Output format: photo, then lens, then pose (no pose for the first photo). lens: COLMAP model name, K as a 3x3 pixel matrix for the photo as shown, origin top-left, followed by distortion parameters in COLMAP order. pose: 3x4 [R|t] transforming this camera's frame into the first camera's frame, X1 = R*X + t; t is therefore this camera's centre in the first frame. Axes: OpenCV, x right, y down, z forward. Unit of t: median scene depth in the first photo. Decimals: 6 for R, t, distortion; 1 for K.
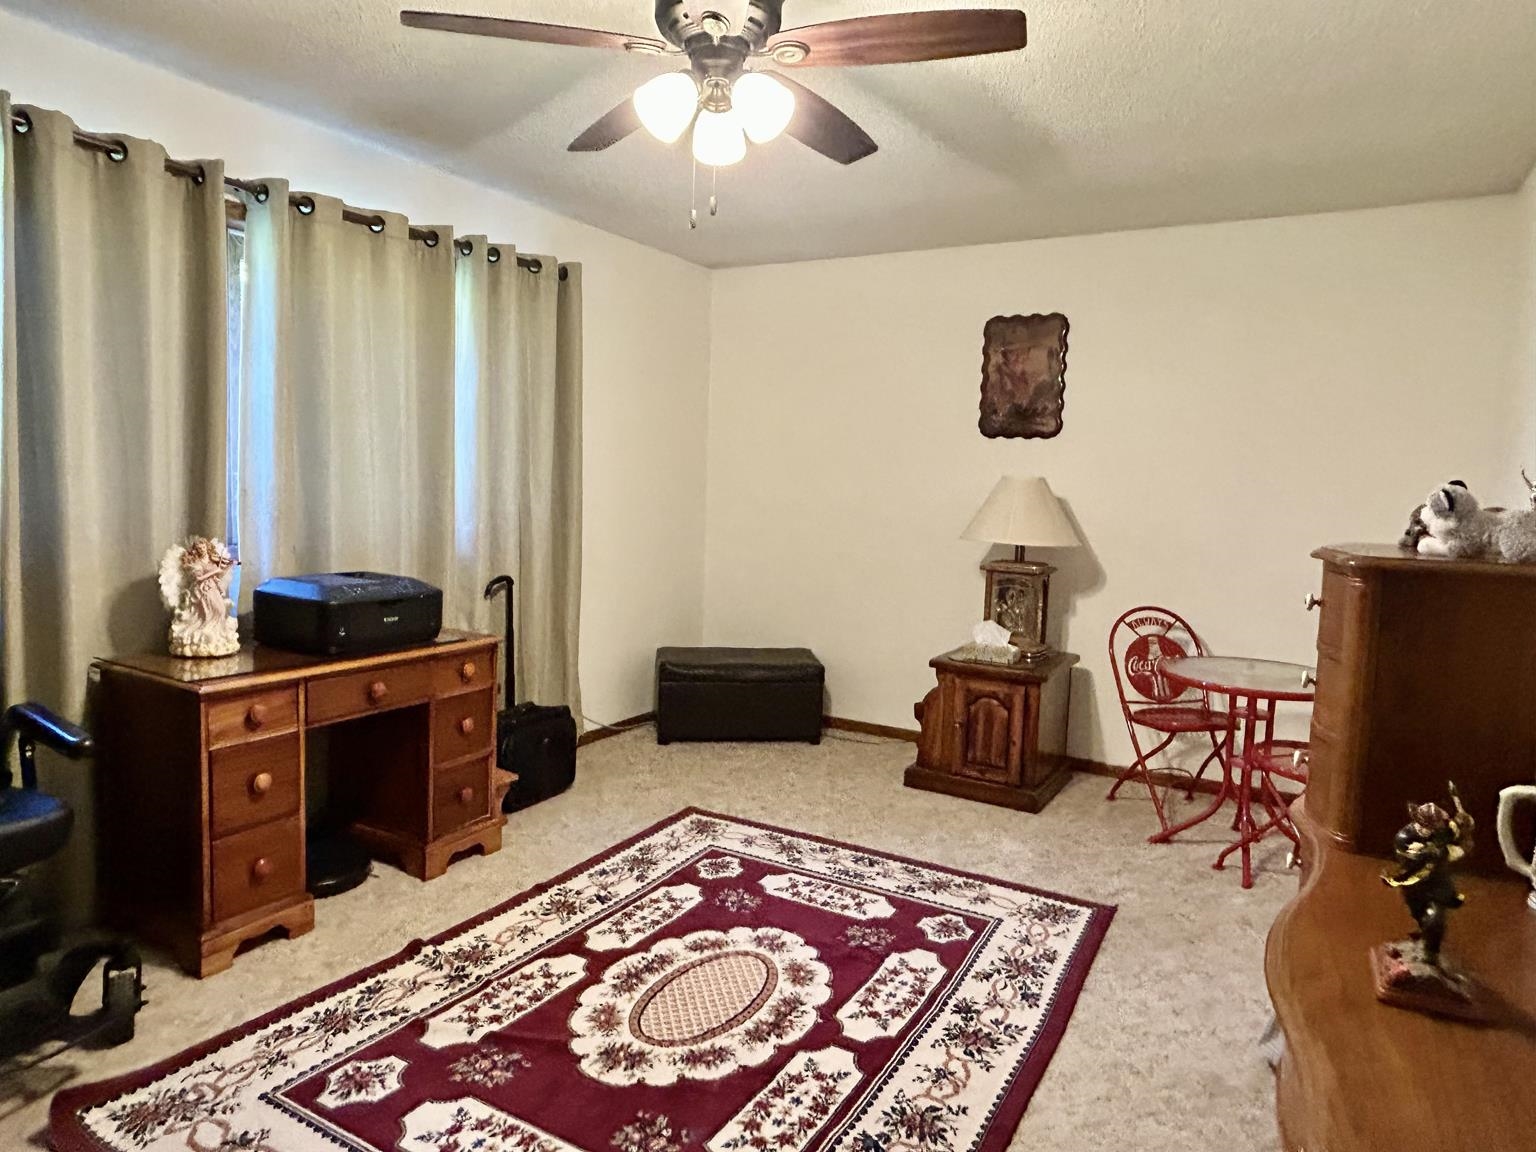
lens RADIAL K [[970.0, 0, 755.2], [0, 970.0, 565.0], [0, 0, 1]] dist [-0.006171, -0.001175]
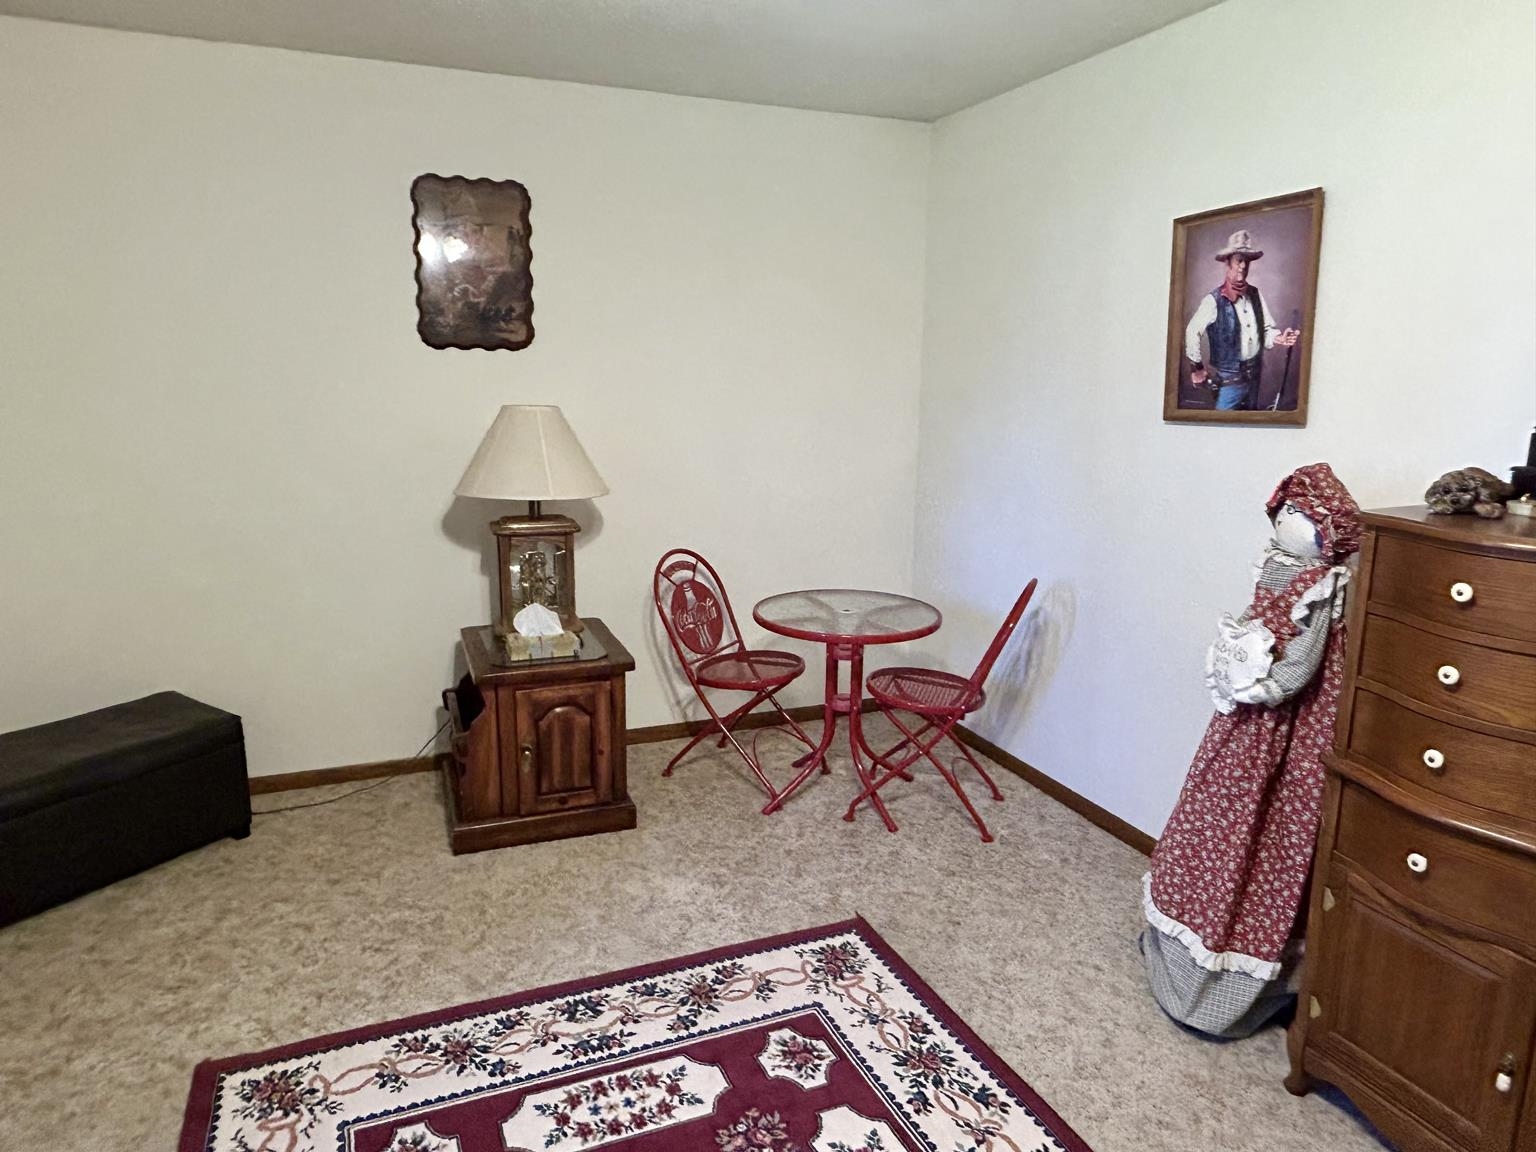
lens RADIAL K [[970.0, 0, 755.2], [0, 970.0, 565.0], [0, 0, 1]] dist [-0.006171, -0.001175]
pose [[0.612064, -0.177178, 0.770704, -0.312078], [0.078455, 0.983375, 0.163762, -0.112520], [-0.786907, -0.039767, 0.615789, 0.563596]]
